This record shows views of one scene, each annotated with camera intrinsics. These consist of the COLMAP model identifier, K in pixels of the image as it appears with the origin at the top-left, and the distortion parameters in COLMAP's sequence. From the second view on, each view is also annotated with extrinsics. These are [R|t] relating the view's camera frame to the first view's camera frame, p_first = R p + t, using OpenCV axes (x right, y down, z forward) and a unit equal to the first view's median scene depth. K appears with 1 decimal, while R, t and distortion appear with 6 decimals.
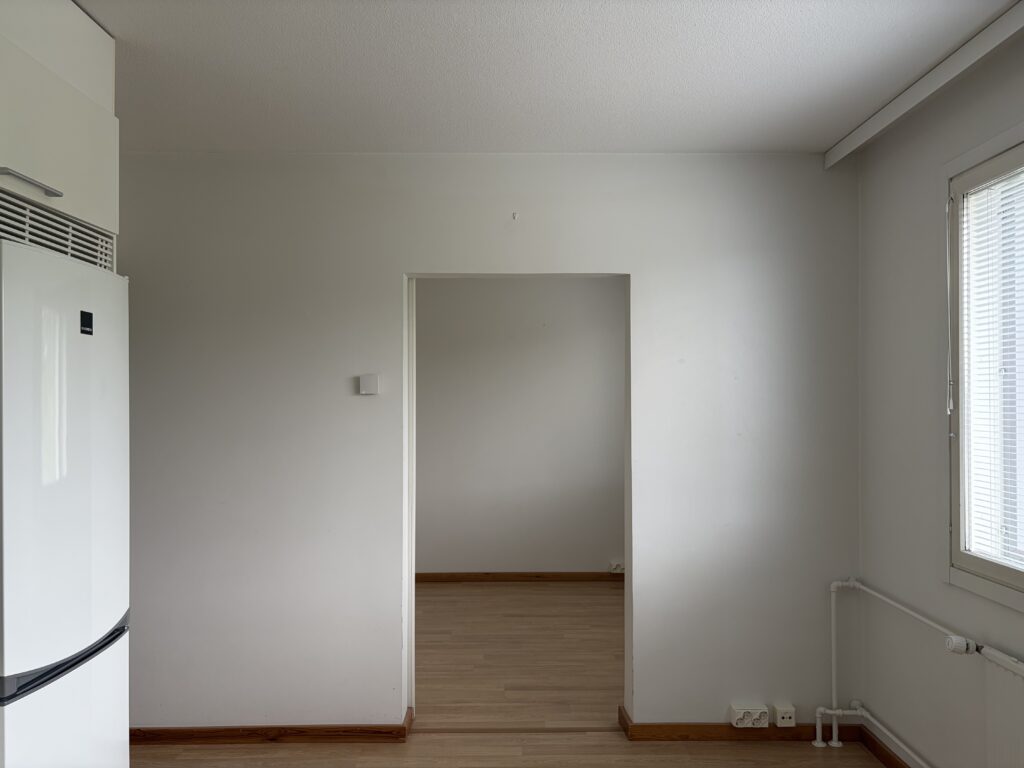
lens RADIAL K [[767.6, 0, 514.5], [0, 767.6, 394.1], [0, 0, 1]] dist [0.045075, -0.053057]
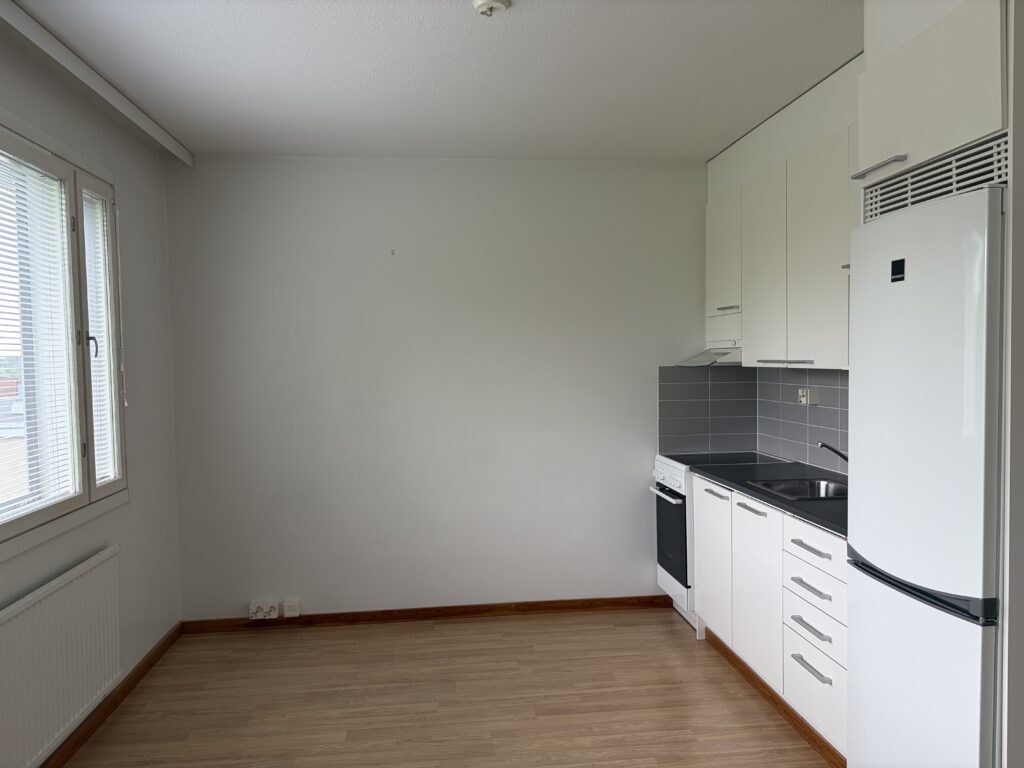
lens RADIAL K [[767.6, 0, 513.9], [0, 767.6, 388.6], [0, 0, 1]] dist [0.045075, -0.053057]
pose [[-0.994847, 0.025549, -0.098116, 0.069571], [0.022939, 0.999355, 0.027641, 0.026486], [0.098759, 0.025248, -0.994791, 1.972501]]
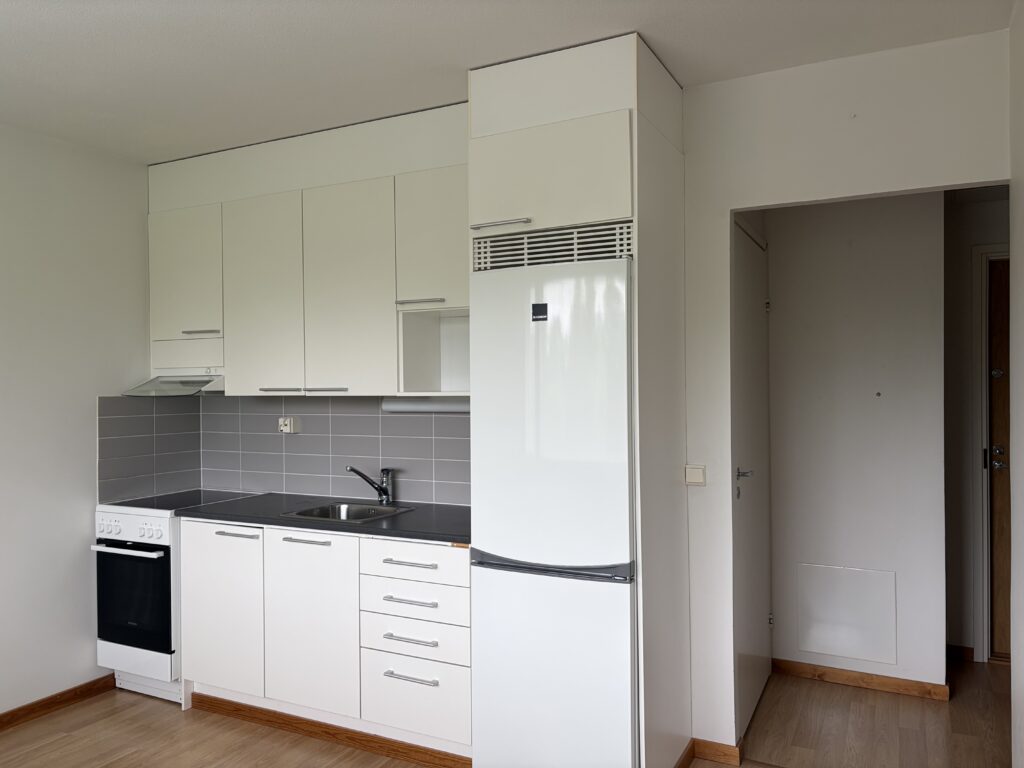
lens RADIAL K [[767.6, 0, 507.4], [0, 767.6, 385.9], [0, 0, 1]] dist [0.045075, -0.053057]
pose [[-0.470315, 0.011687, -0.882421, 0.591643], [0.022935, 0.999736, 0.001016, 0.027863], [0.882200, -0.019761, -0.470459, 1.532709]]
